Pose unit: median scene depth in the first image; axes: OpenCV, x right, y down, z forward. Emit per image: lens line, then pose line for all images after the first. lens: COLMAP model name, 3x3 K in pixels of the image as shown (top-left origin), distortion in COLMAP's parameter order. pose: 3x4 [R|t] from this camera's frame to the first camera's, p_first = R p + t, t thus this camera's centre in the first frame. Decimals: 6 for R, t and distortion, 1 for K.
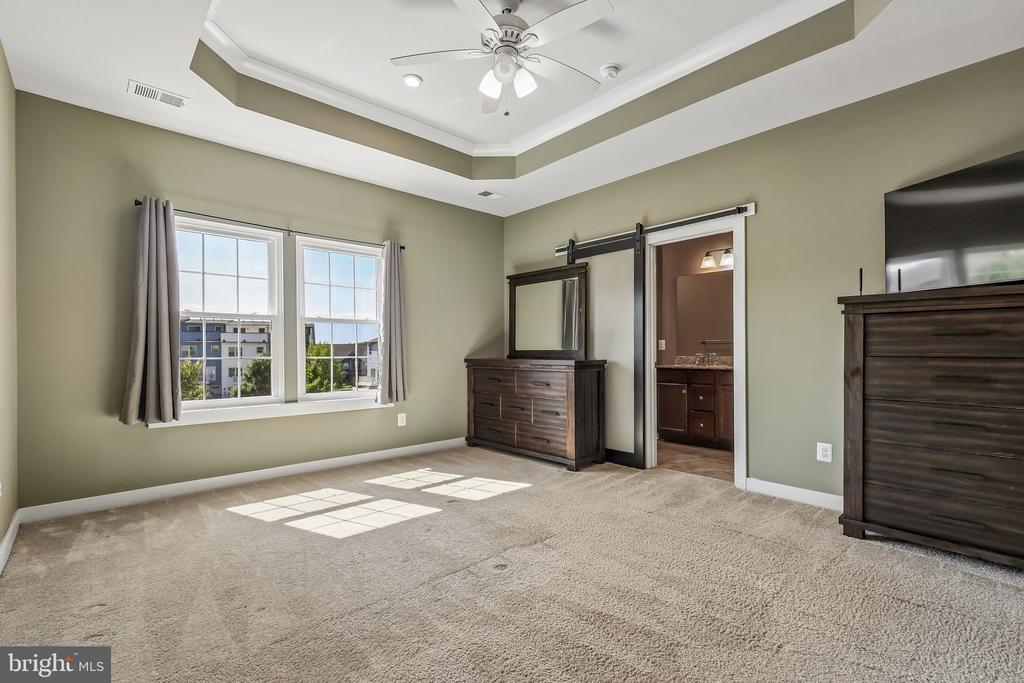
lens RADIAL K [[450.0, 0, 520.0], [0, 450.0, 349.6], [0, 0, 1]] dist [0.003218, -0.000072]
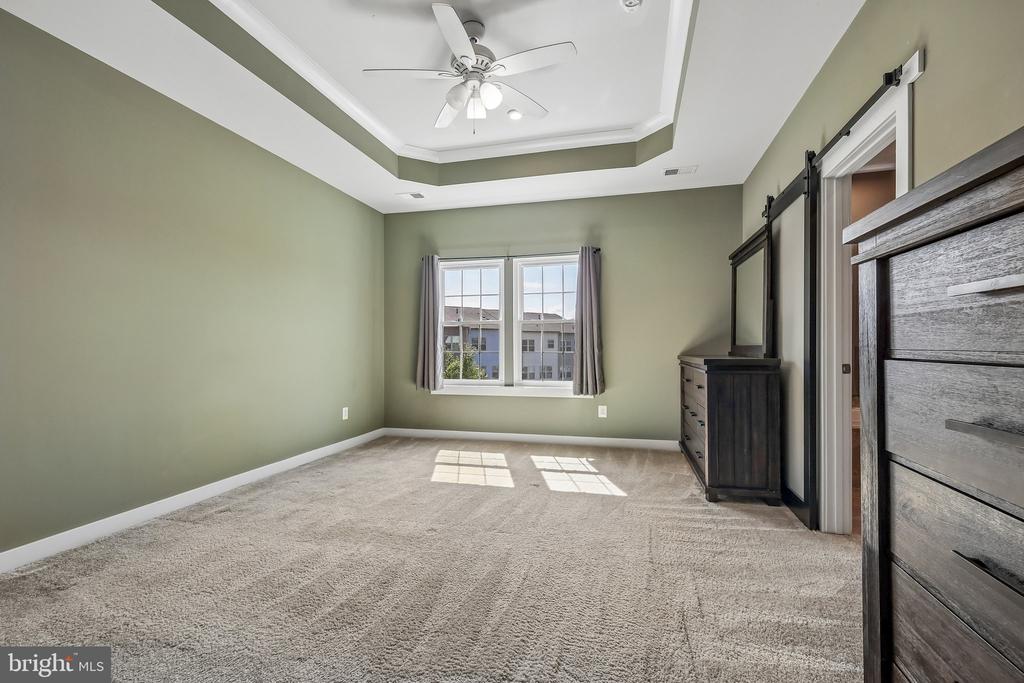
lens RADIAL K [[450.0, 0, 529.3], [0, 450.0, 344.1], [0, 0, 1]] dist [0.003218, -0.000072]
pose [[0.551585, -0.005800, -0.834099, 0.624562], [0.003870, 0.999983, -0.004395, 0.001063], [0.834110, -0.000804, 0.551598, 0.321368]]
